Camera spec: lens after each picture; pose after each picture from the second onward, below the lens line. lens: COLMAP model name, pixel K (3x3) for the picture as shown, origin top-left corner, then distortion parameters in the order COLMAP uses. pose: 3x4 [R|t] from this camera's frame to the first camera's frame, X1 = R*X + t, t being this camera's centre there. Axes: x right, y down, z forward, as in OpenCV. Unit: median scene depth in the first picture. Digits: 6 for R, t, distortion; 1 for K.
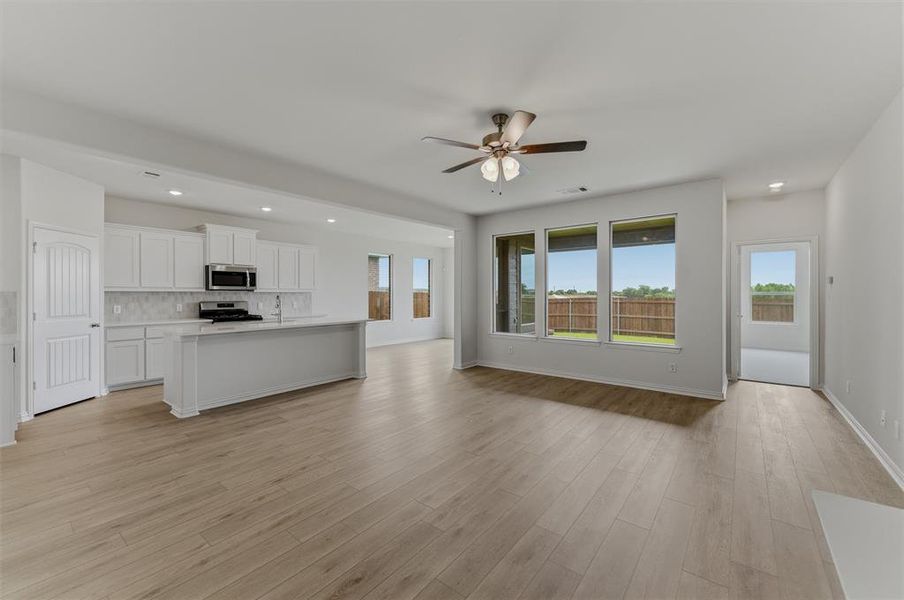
lens RADIAL K [[363.4, 0, 452.0], [0, 363.4, 300.0], [0, 0, 1]] dist [0.000301, -0.000004]
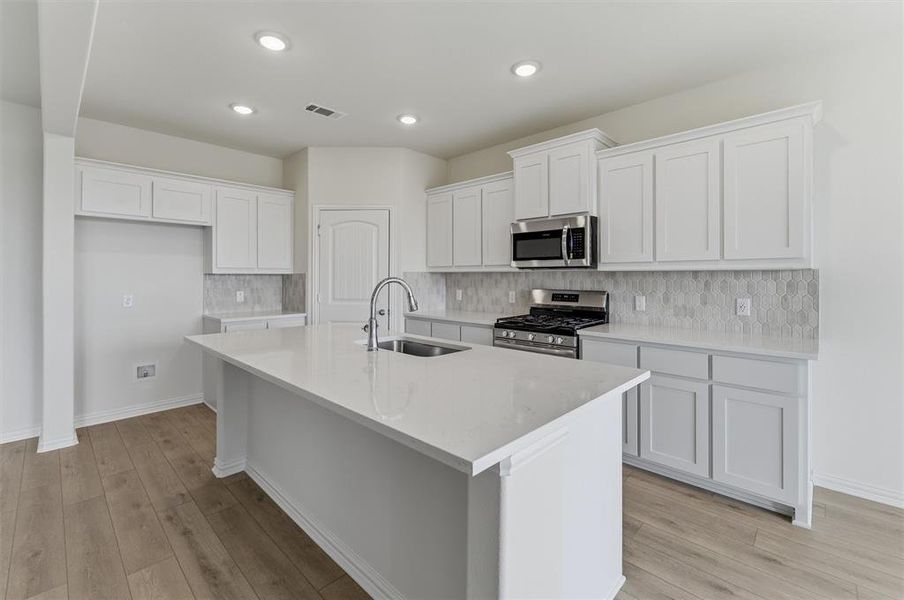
lens RADIAL K [[397.1, 0, 452.9], [0, 397.1, 270.3], [0, 0, 1]] dist [0.000781, 0.000246]
pose [[-0.103451, -0.004335, -0.994625, -0.048402], [-0.008300, 0.999959, -0.003495, -0.021043], [0.994600, 0.007894, -0.103483, 0.917191]]
